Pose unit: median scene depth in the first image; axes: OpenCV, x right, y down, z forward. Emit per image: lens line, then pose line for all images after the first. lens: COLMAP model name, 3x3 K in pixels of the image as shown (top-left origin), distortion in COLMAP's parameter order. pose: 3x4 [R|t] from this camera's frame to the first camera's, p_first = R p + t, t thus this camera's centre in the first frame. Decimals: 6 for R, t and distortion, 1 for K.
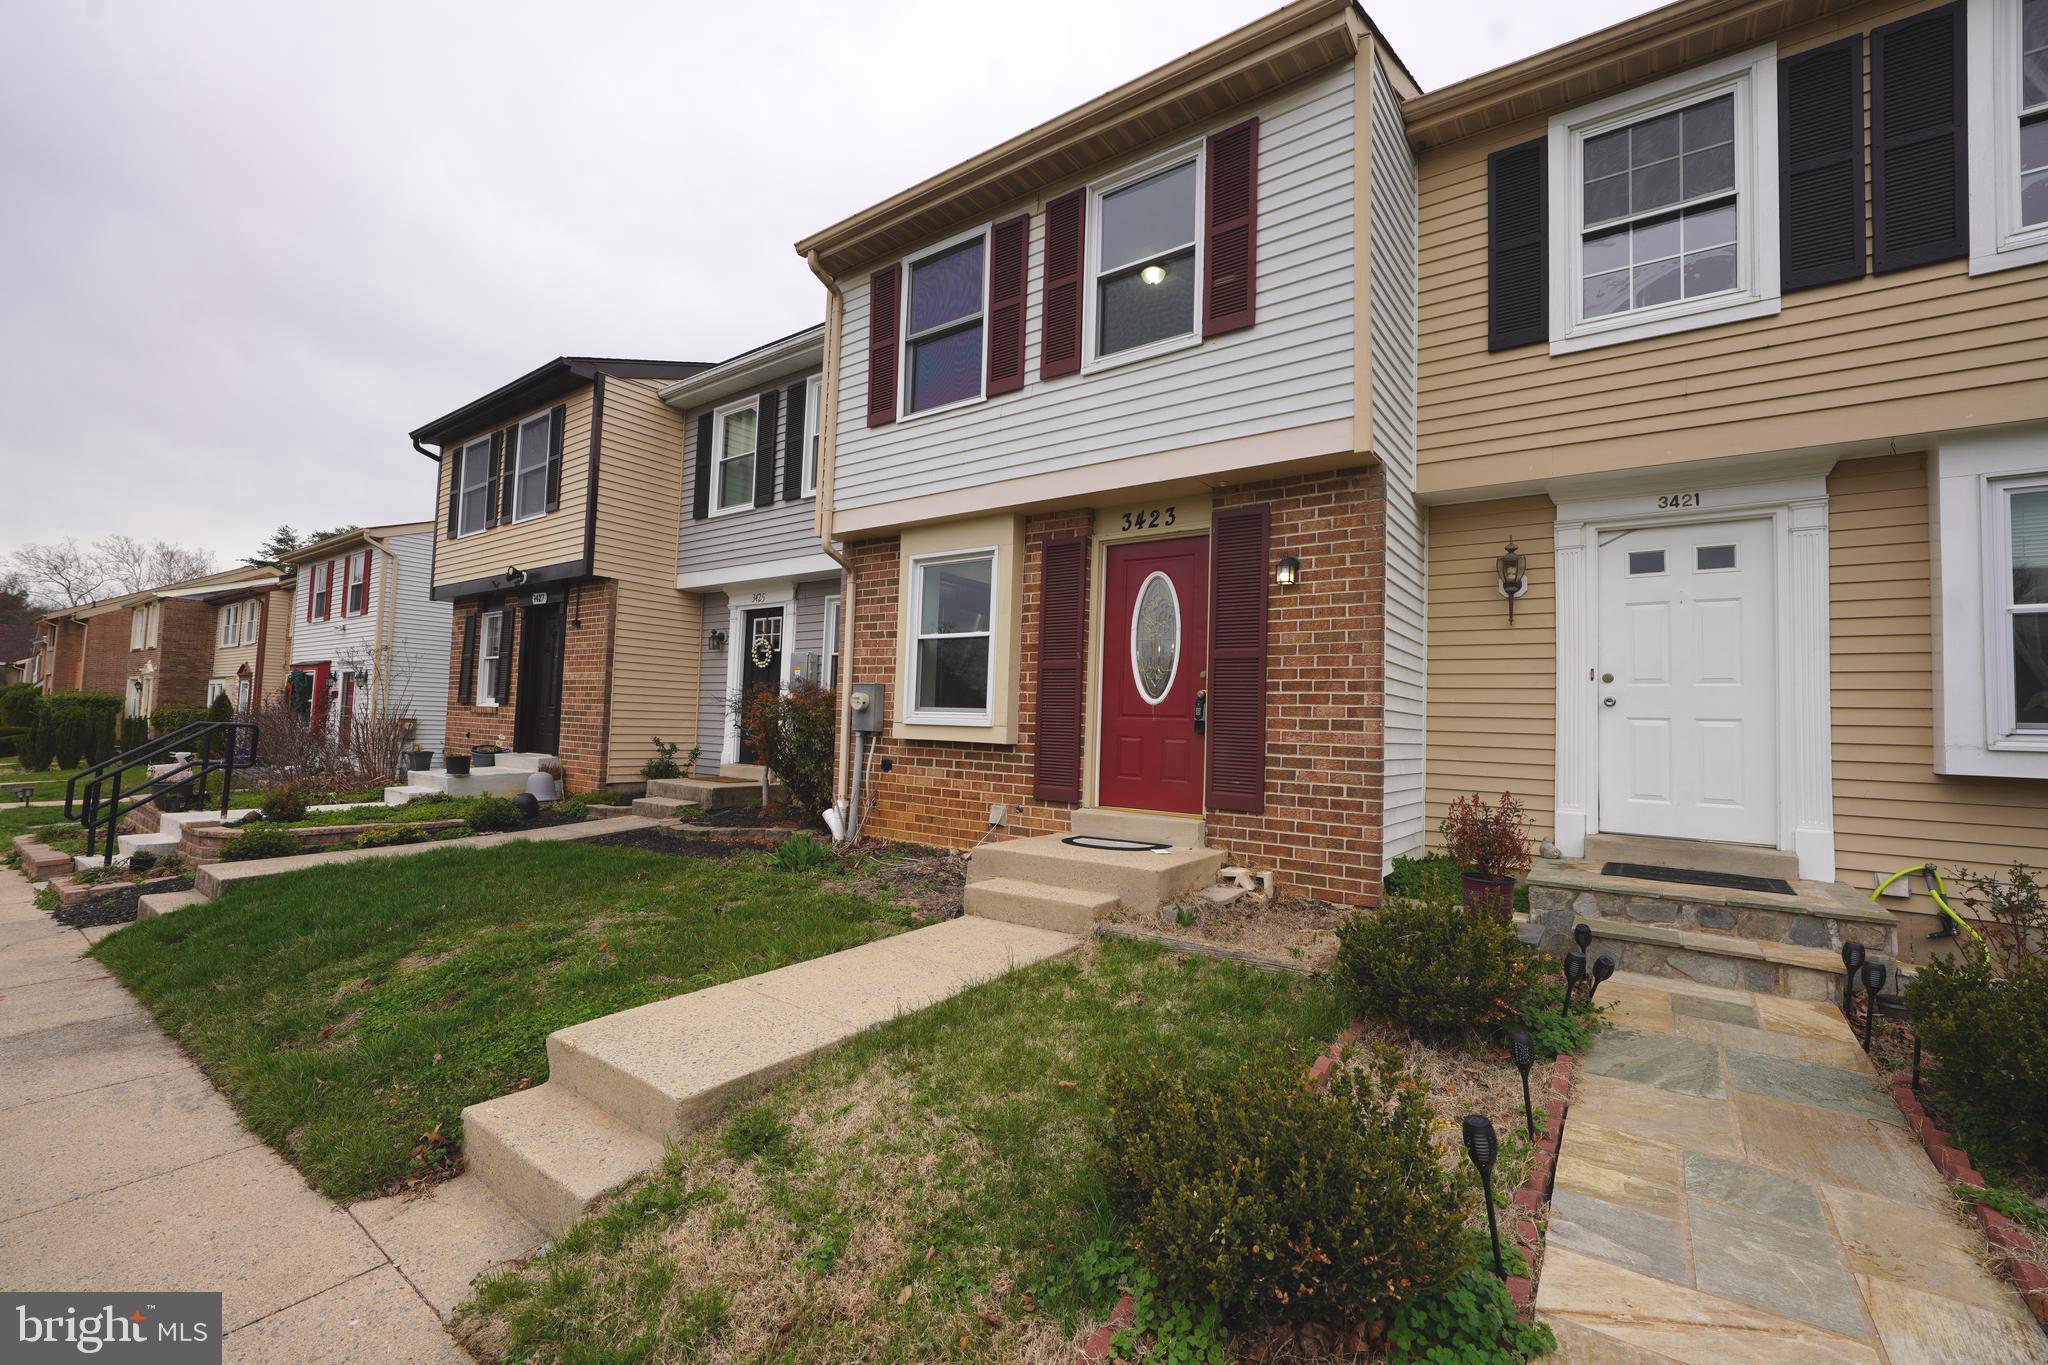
lens RADIAL K [[869.2, 0, 1036.2], [0, 869.2, 686.8], [0, 0, 1]] dist [-0.001440, -0.000126]
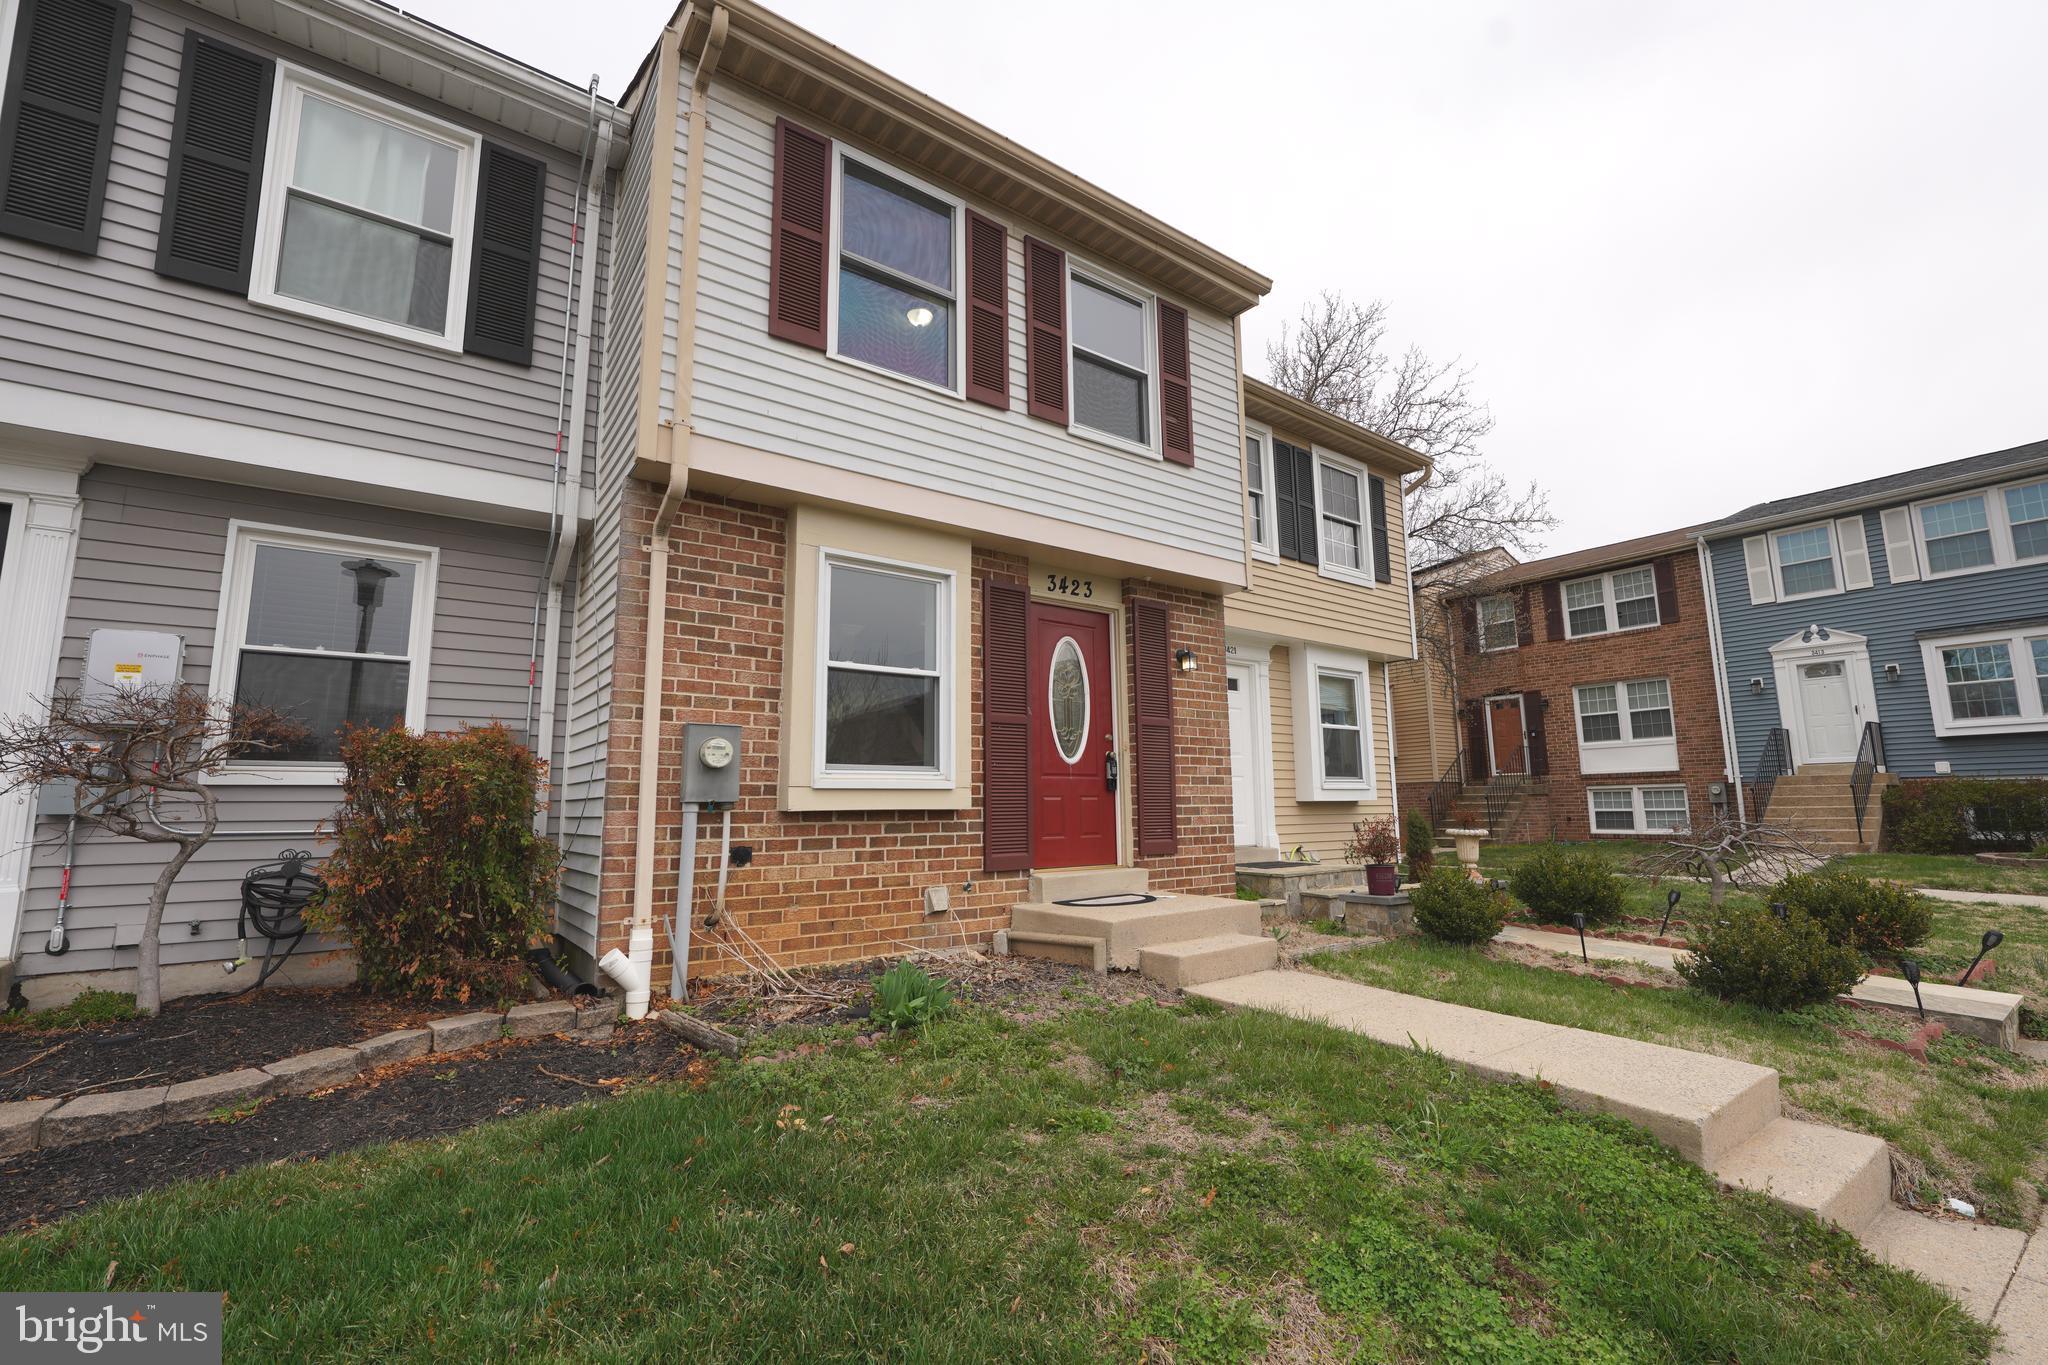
lens RADIAL K [[869.2, 0, 1036.2], [0, 869.2, 686.8], [0, 0, 1]] dist [-0.001440, -0.000126]
pose [[0.290983, 0.096167, 0.951883, -0.808047], [-0.022887, 0.995350, -0.093562, 0.024900], [-0.956455, 0.005439, 0.291831, 0.682033]]
